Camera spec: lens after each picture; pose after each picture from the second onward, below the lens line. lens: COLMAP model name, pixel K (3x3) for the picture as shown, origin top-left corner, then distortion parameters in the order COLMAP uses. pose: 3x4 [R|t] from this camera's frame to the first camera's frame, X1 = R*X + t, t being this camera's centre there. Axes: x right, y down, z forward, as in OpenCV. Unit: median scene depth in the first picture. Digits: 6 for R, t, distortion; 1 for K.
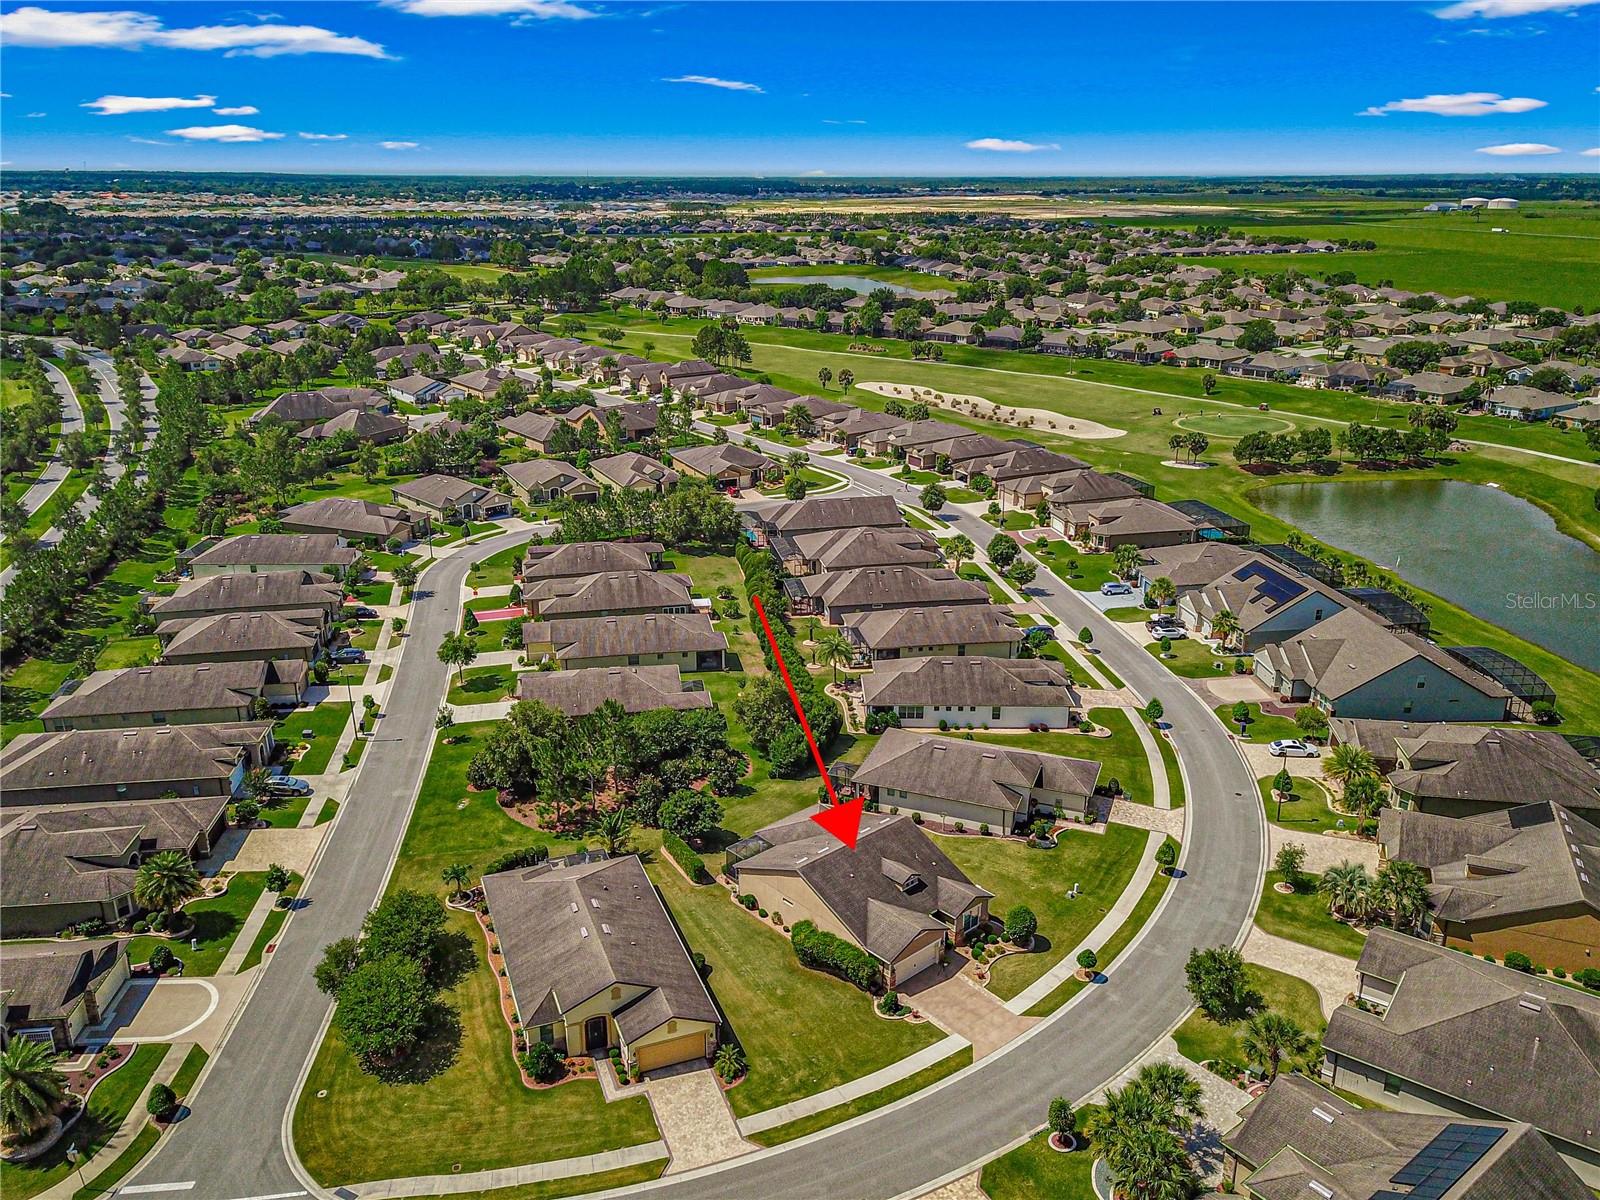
lens RADIAL K [[1230.1, 0, 797.2], [0, 1230.1, 605.3], [0, 0, 1]] dist [0.035591, 0.001169]
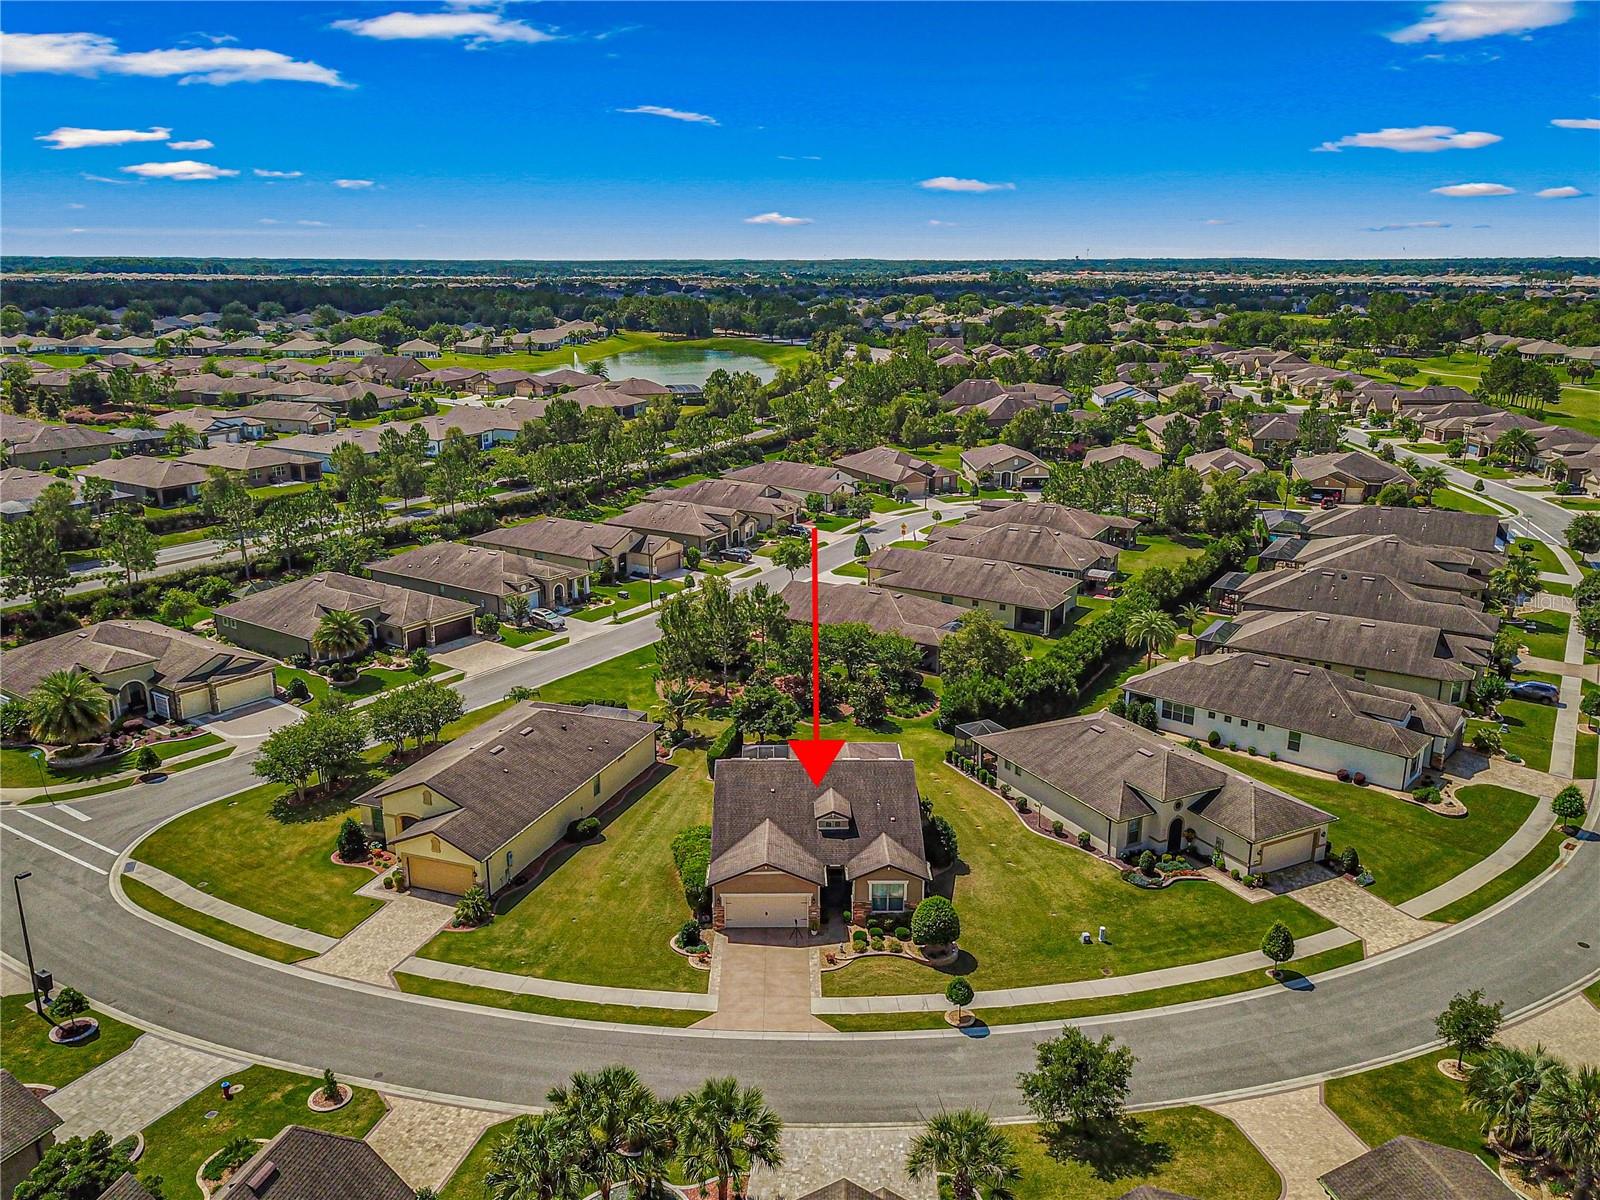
lens RADIAL K [[1230.1, 0, 797.2], [0, 1230.1, 605.3], [0, 0, 1]] dist [0.035591, 0.001169]
pose [[0.747097, 0.175511, -0.641125, 0.459615], [-0.216885, 0.976090, 0.014475, 0.075487], [0.628336, 0.128236, 0.767300, 0.334239]]
